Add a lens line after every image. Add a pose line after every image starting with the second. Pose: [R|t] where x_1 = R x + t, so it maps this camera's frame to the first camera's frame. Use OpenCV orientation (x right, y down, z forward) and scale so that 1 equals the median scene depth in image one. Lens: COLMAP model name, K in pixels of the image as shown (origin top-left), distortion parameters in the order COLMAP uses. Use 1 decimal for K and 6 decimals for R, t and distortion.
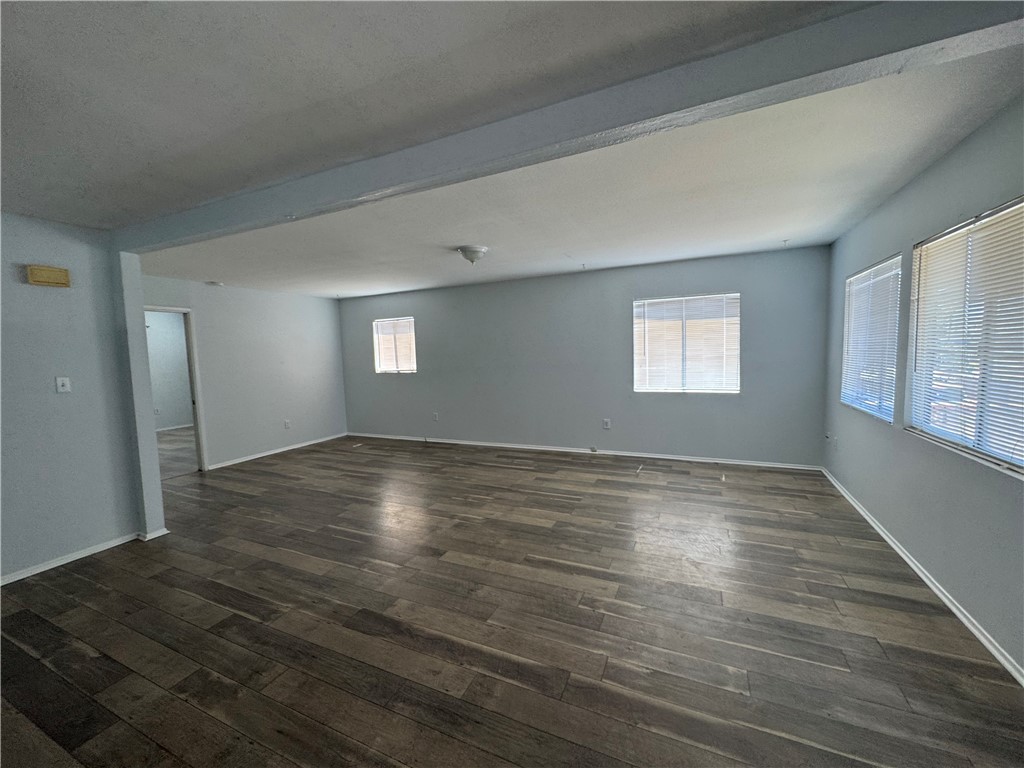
lens RADIAL K [[408.0, 0, 508.1], [0, 408.0, 385.1], [0, 0, 1]] dist [-0.007270, 0.000561]
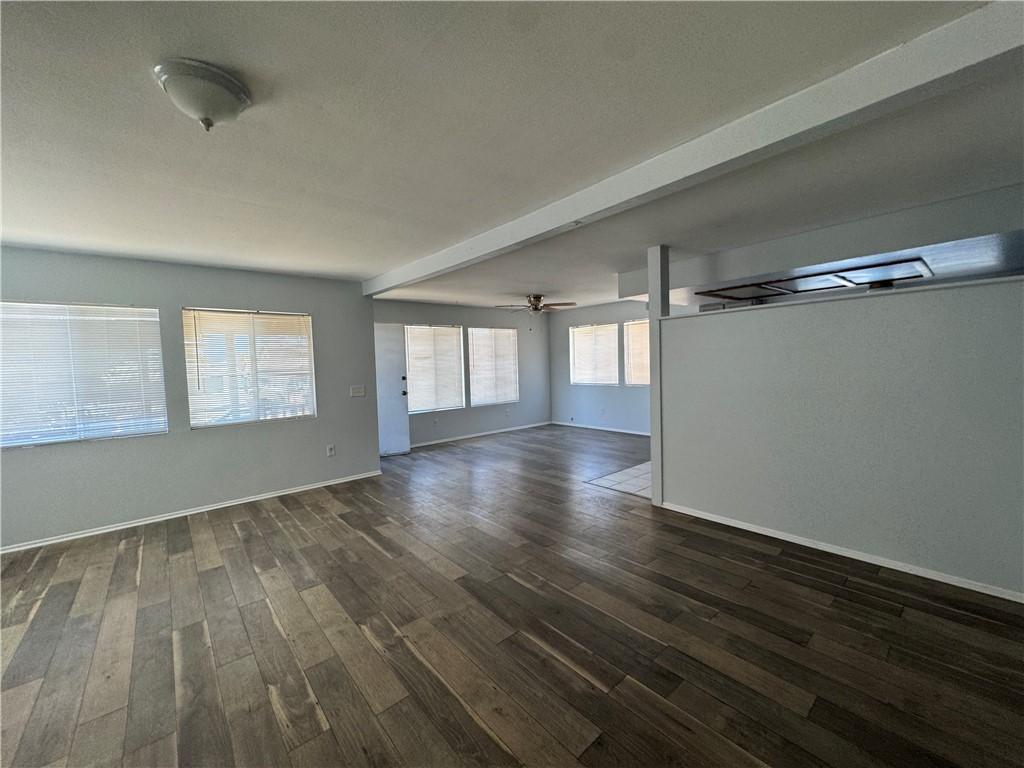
lens RADIAL K [[408.0, 0, 510.0], [0, 408.0, 381.6], [0, 0, 1]] dist [-0.007270, 0.000561]
pose [[-0.908083, 0.037061, 0.417148, -0.725785], [0.093046, 0.989035, 0.114681, -0.131160], [-0.408324, 0.142954, -0.901574, 1.889086]]
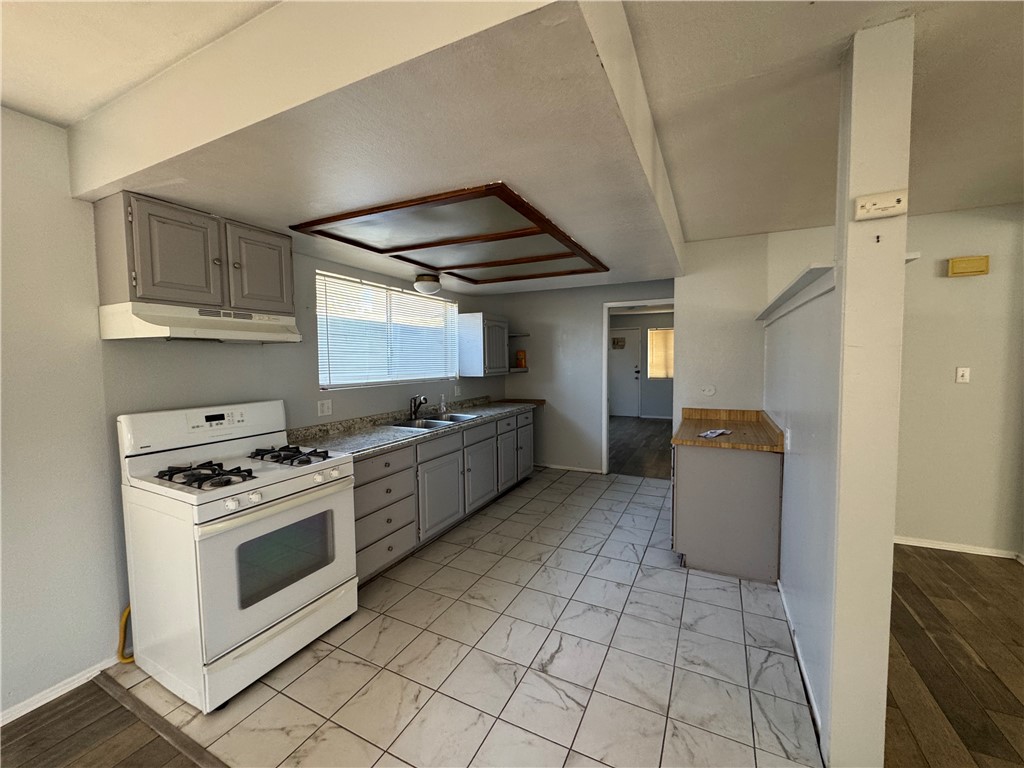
lens RADIAL K [[408.0, 0, 514.6], [0, 408.0, 384.2], [0, 0, 1]] dist [-0.007270, 0.000561]
pose [[-0.020031, 0.092056, -0.995552, -0.003157], [-0.071350, 0.993082, 0.093263, 0.000256], [0.997250, 0.072901, -0.013325, -0.002994]]
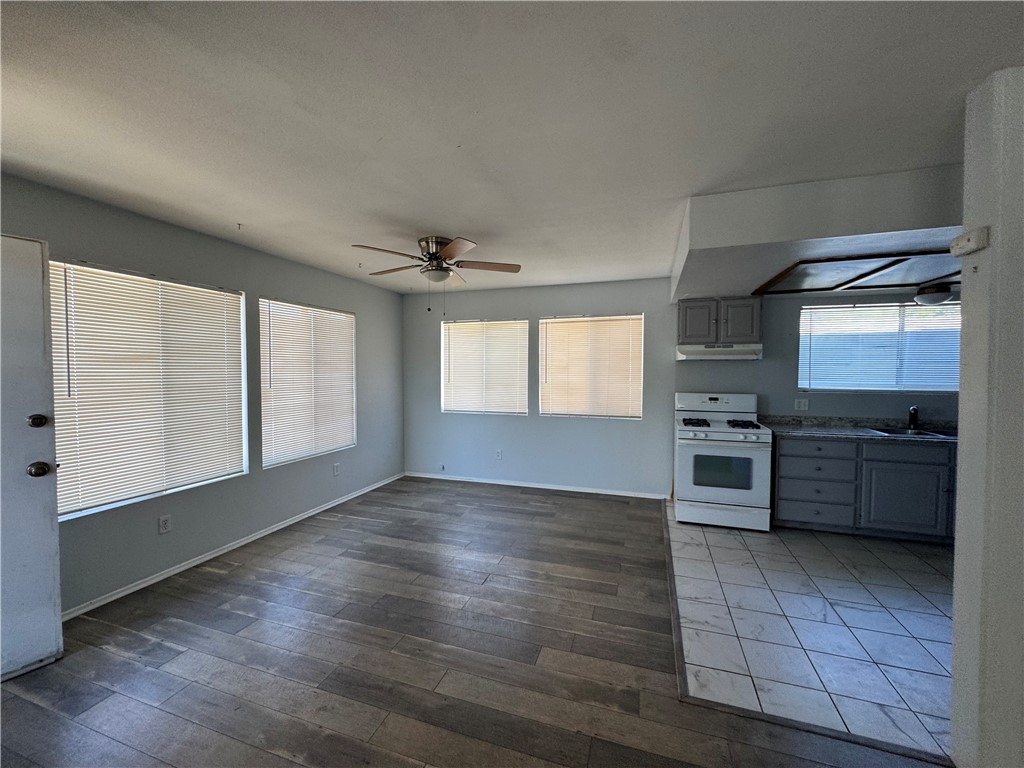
lens RADIAL K [[408.0, 0, 513.4], [0, 408.0, 382.5], [0, 0, 1]] dist [-0.007270, 0.000561]
pose [[-0.992562, 0.032822, -0.117229, 0.138029], [0.019124, 0.993052, 0.116114, -0.065006], [0.120225, 0.113008, -0.986294, 0.706062]]
